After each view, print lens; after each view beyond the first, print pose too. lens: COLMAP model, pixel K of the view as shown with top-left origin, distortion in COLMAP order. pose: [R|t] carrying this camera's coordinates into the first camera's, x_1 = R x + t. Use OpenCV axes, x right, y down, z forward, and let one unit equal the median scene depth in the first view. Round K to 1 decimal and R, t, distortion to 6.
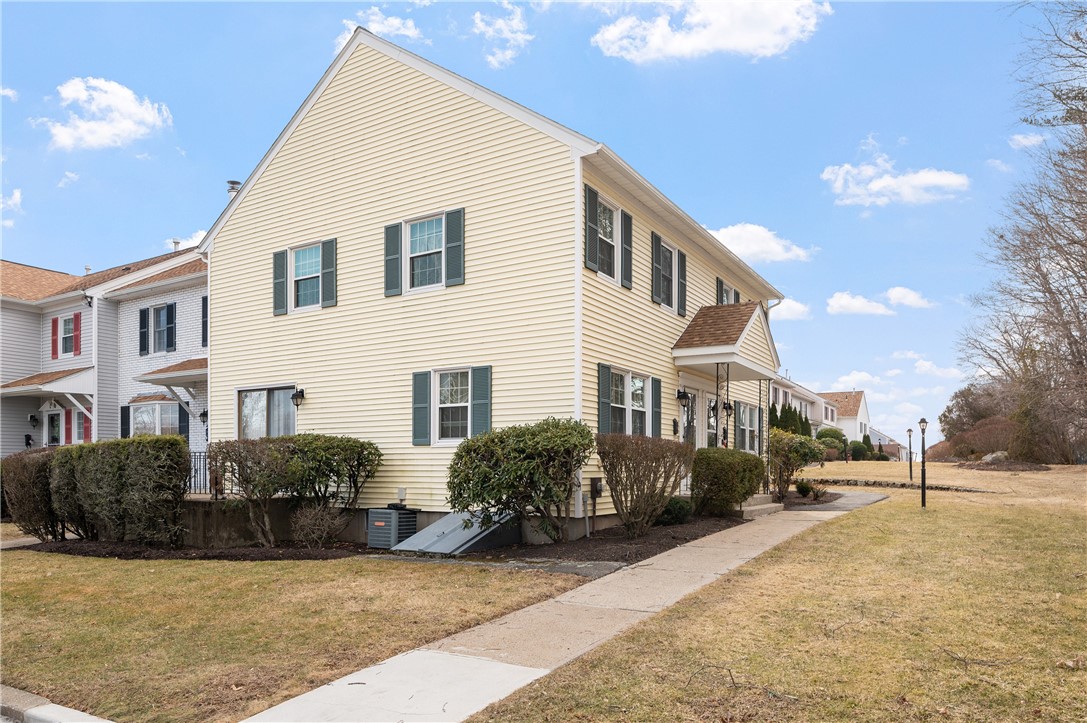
lens RADIAL K [[735.1, 0, 543.9], [0, 735.1, 460.9], [0, 0, 1]] dist [-0.006797, -0.001778]
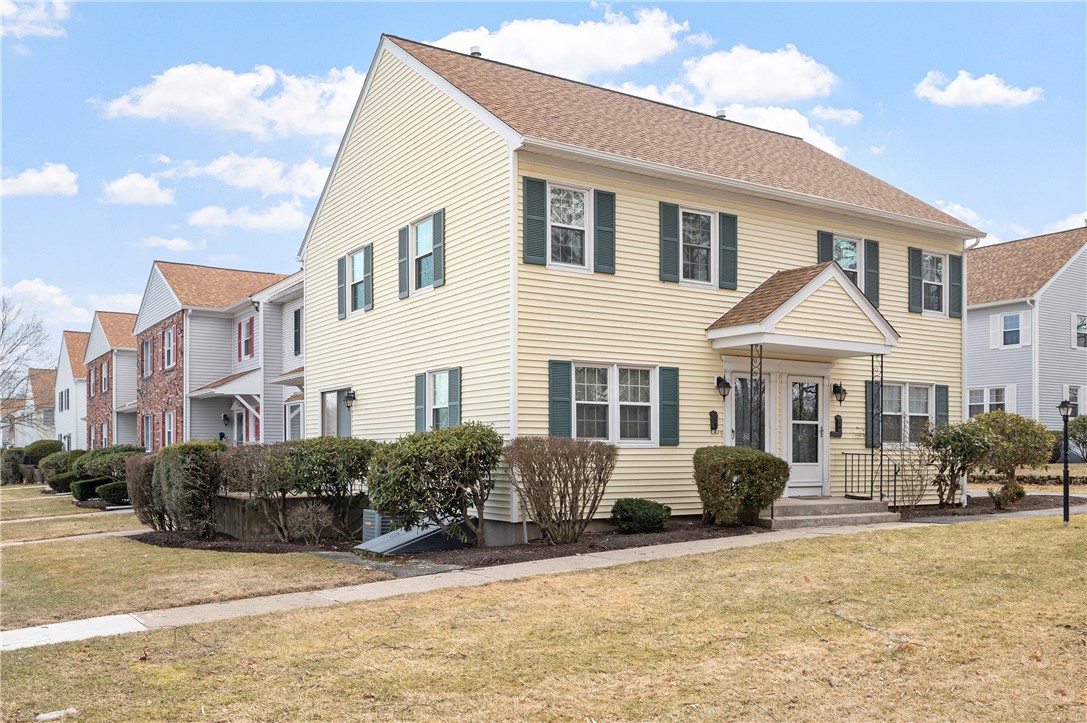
lens RADIAL K [[967.2, 0, 543.9], [0, 967.2, 453.5], [0, 0, 1]] dist [-0.006468, -0.001544]
pose [[0.900524, -0.004043, -0.434788, 0.501180], [0.007916, 0.999943, 0.007098, -0.017812], [0.434735, -0.009834, 0.900505, -0.105107]]
